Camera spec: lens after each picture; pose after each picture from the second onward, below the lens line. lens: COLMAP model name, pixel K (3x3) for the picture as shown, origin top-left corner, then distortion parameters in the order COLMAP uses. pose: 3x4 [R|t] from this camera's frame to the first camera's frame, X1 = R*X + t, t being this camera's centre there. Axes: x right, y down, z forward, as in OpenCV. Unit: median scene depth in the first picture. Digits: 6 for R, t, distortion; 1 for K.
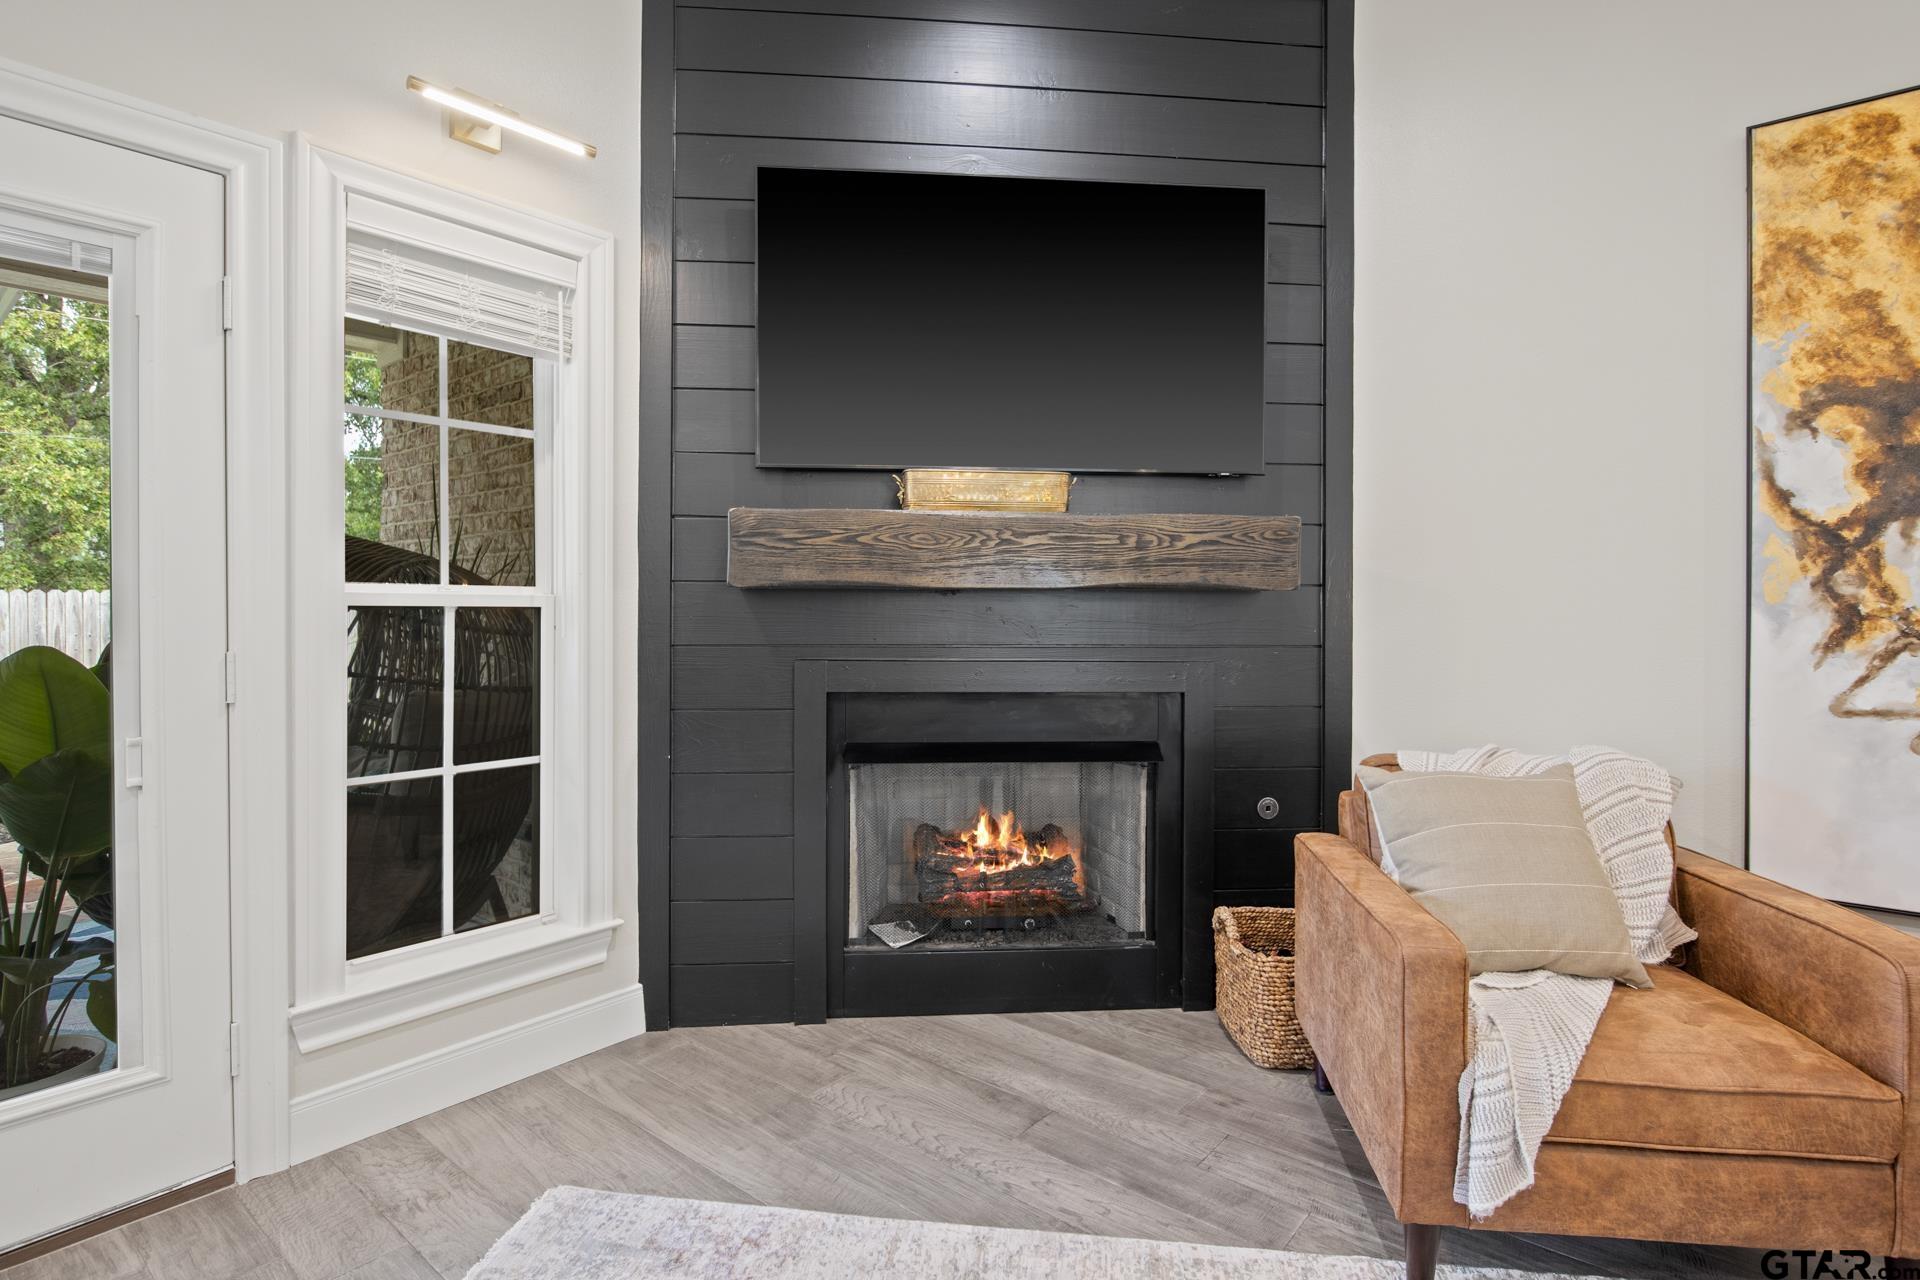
lens RADIAL K [[929.5, 0, 948.0], [0, 929.5, 601.2], [0, 0, 1]] dist [-0.016808, -0.001713]
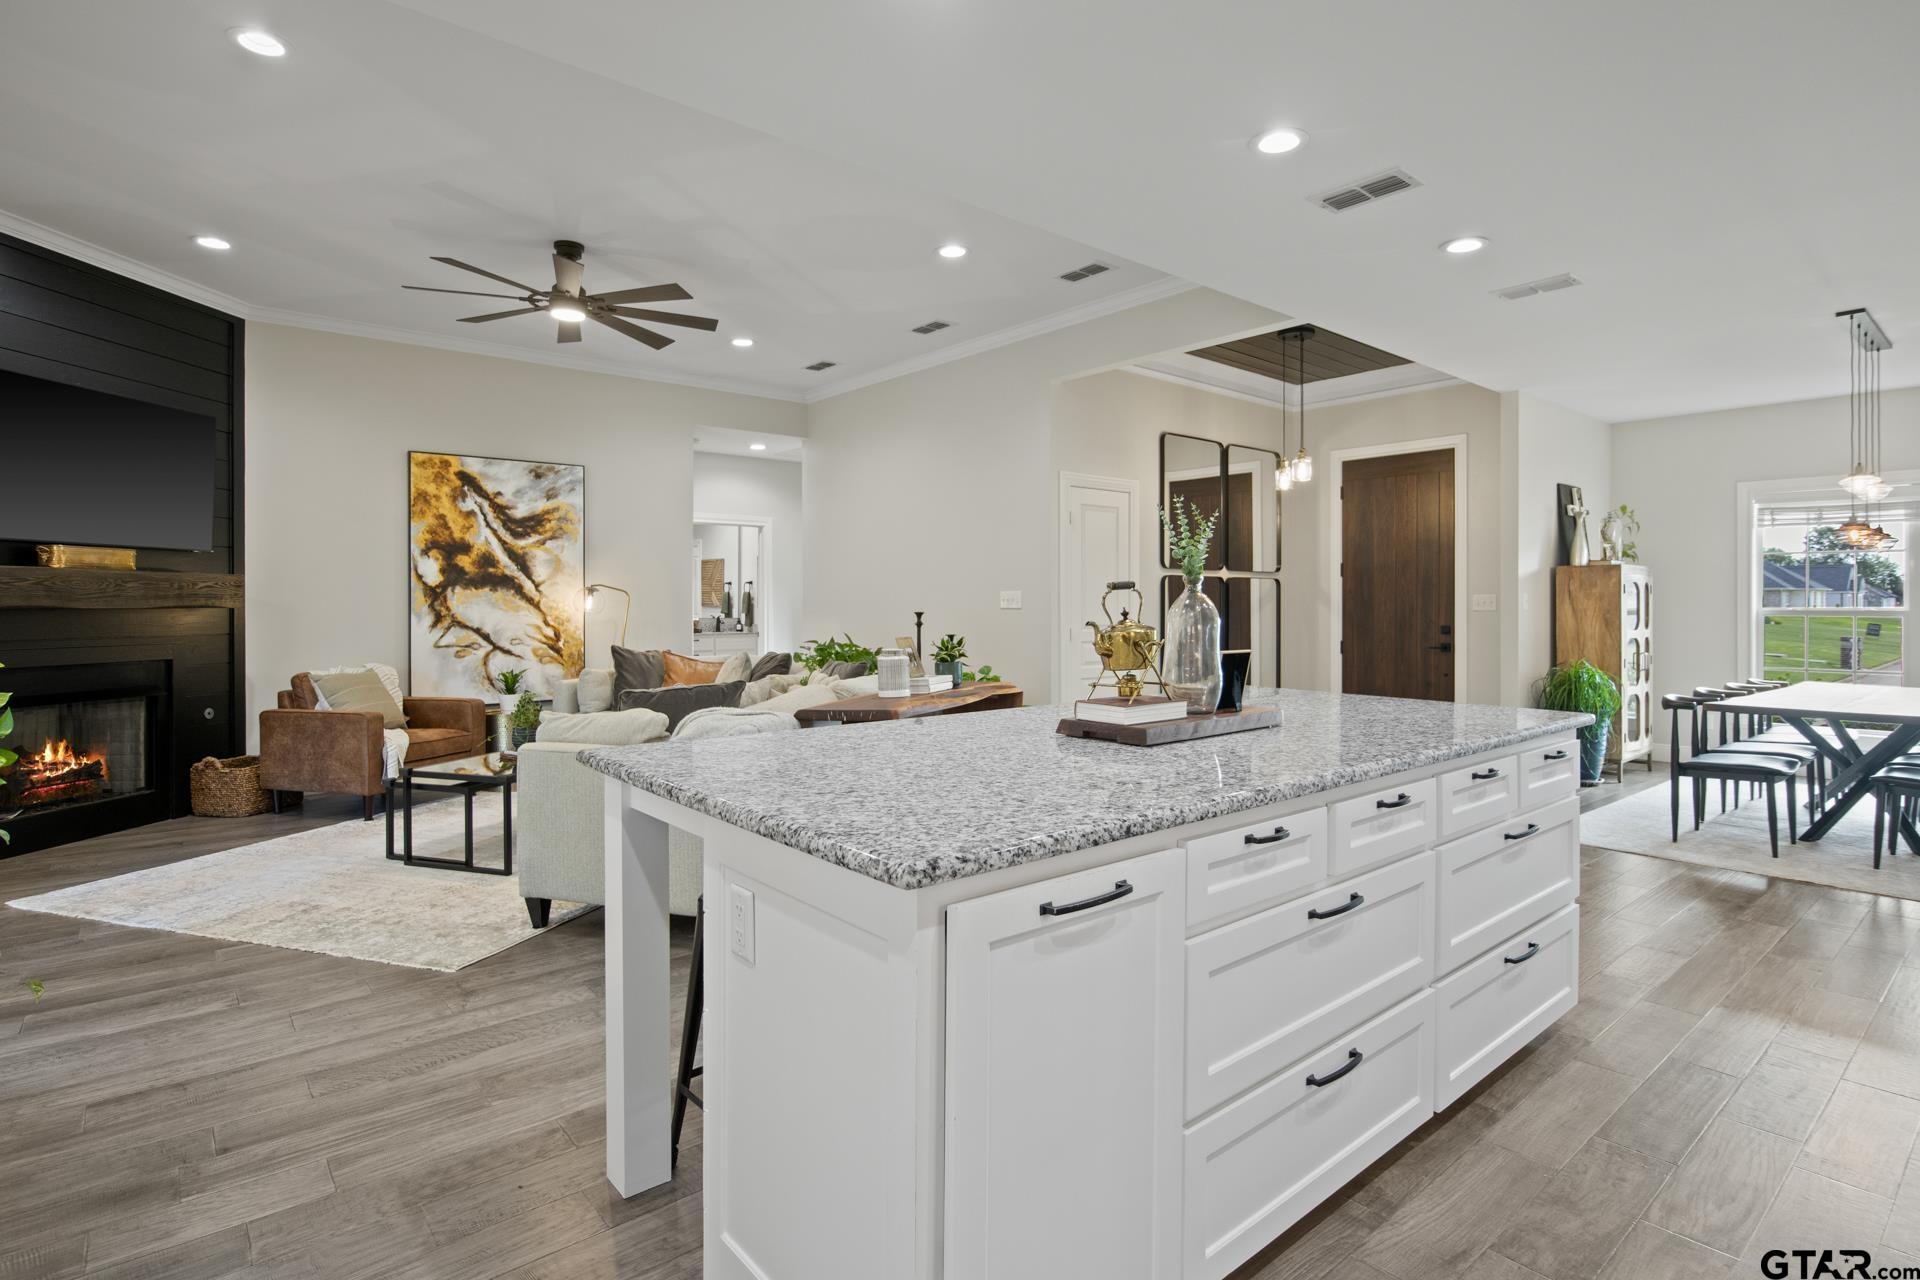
lens RADIAL K [[967.4, 0, 959.7], [0, 967.4, 607.5], [0, 0, 1]] dist [-0.008346, 0.001779]
pose [[0.153859, -0.005241, 0.988079, -1.970083], [0.010916, 0.999934, 0.003604, -0.005861], [-0.988033, 0.010231, 0.153906, -1.254671]]
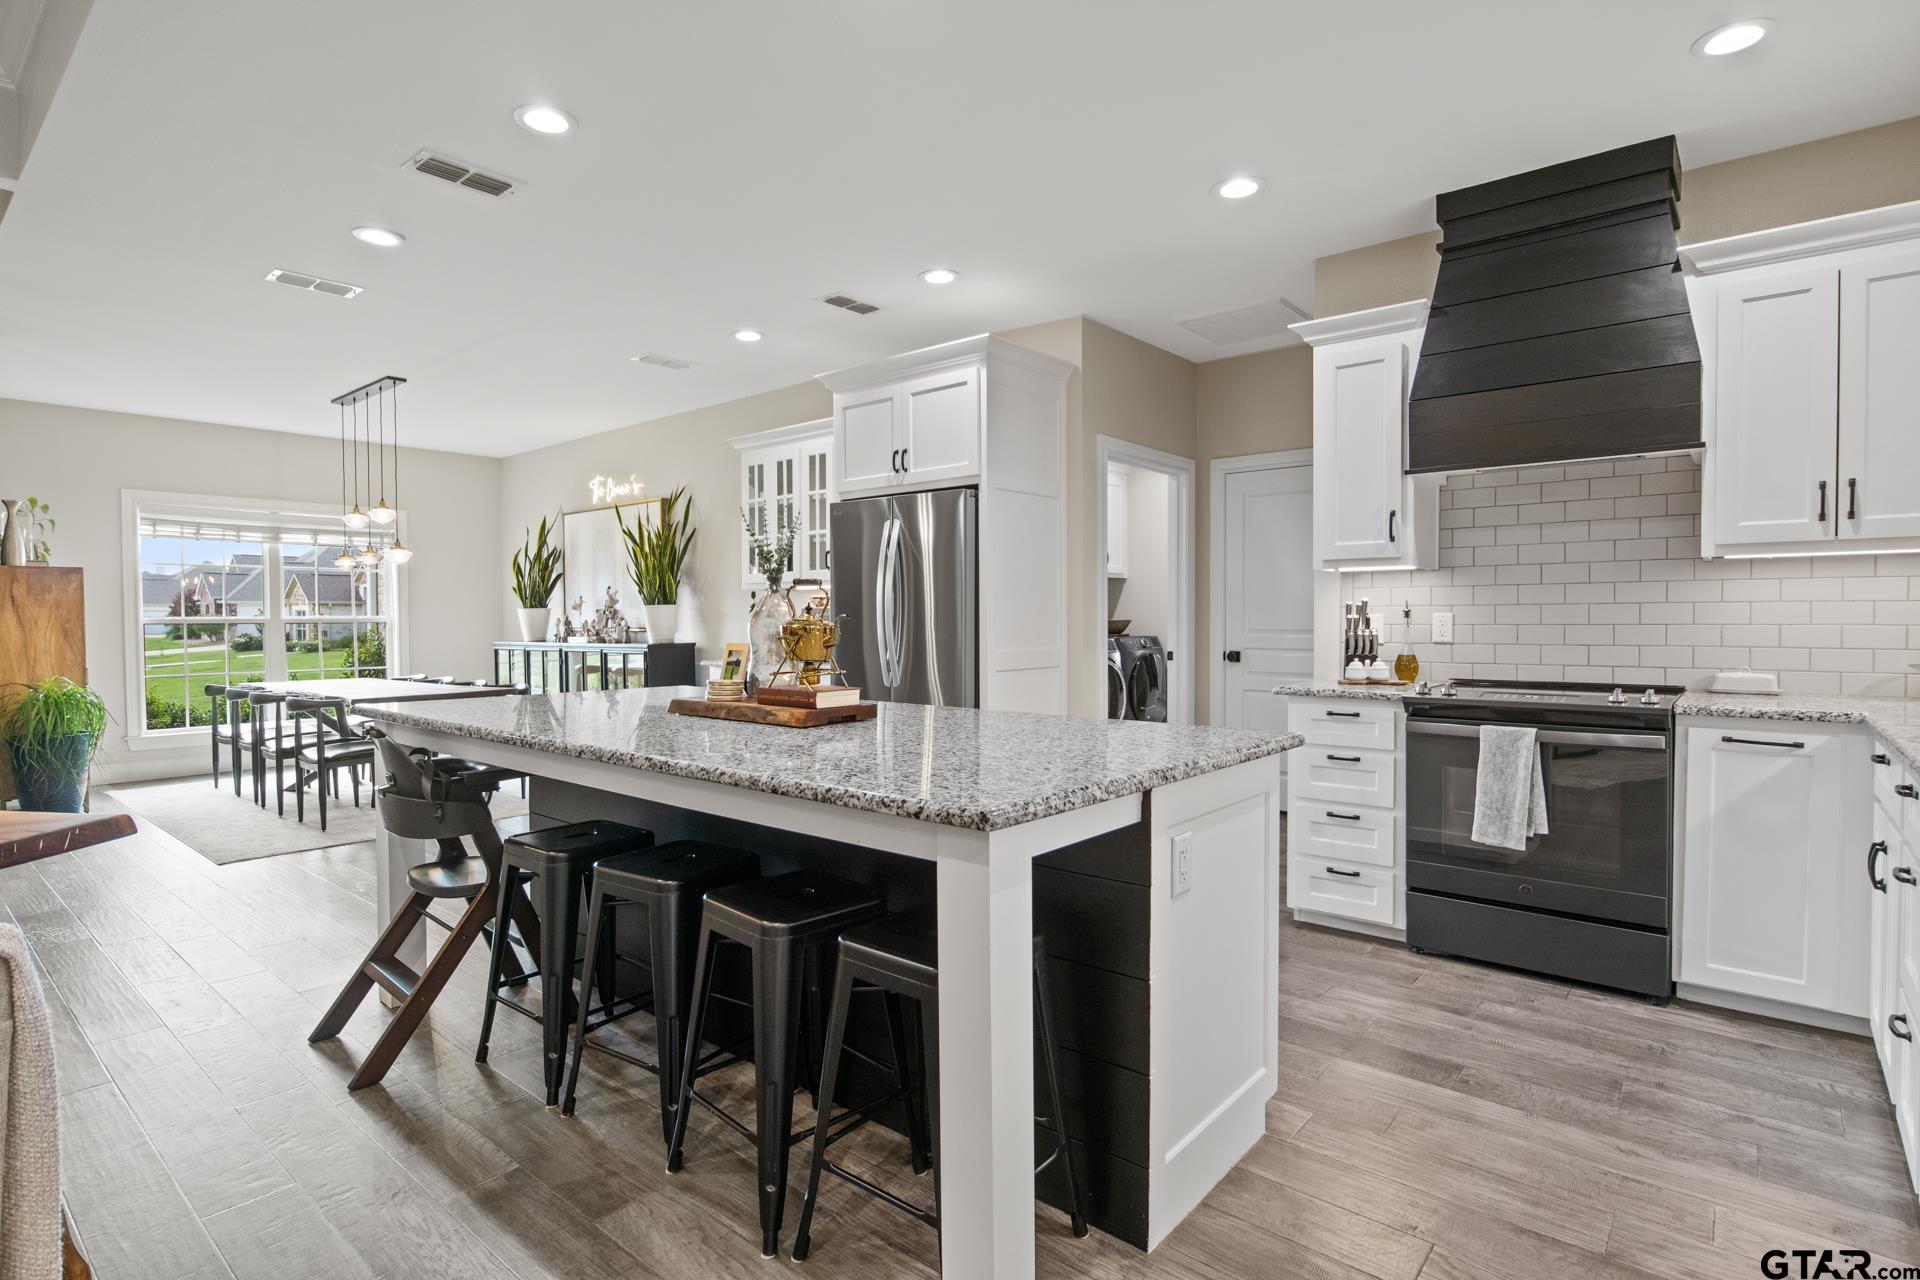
lens RADIAL K [[967.4, 0, 967.2], [0, 967.4, 633.3], [0, 0, 1]] dist [-0.008346, 0.001779]
pose [[-0.999909, 0.002434, -0.013256, -1.008469], [0.002049, 0.999578, 0.028969, 0.003396], [0.013321, 0.028939, -0.999492, -0.056038]]
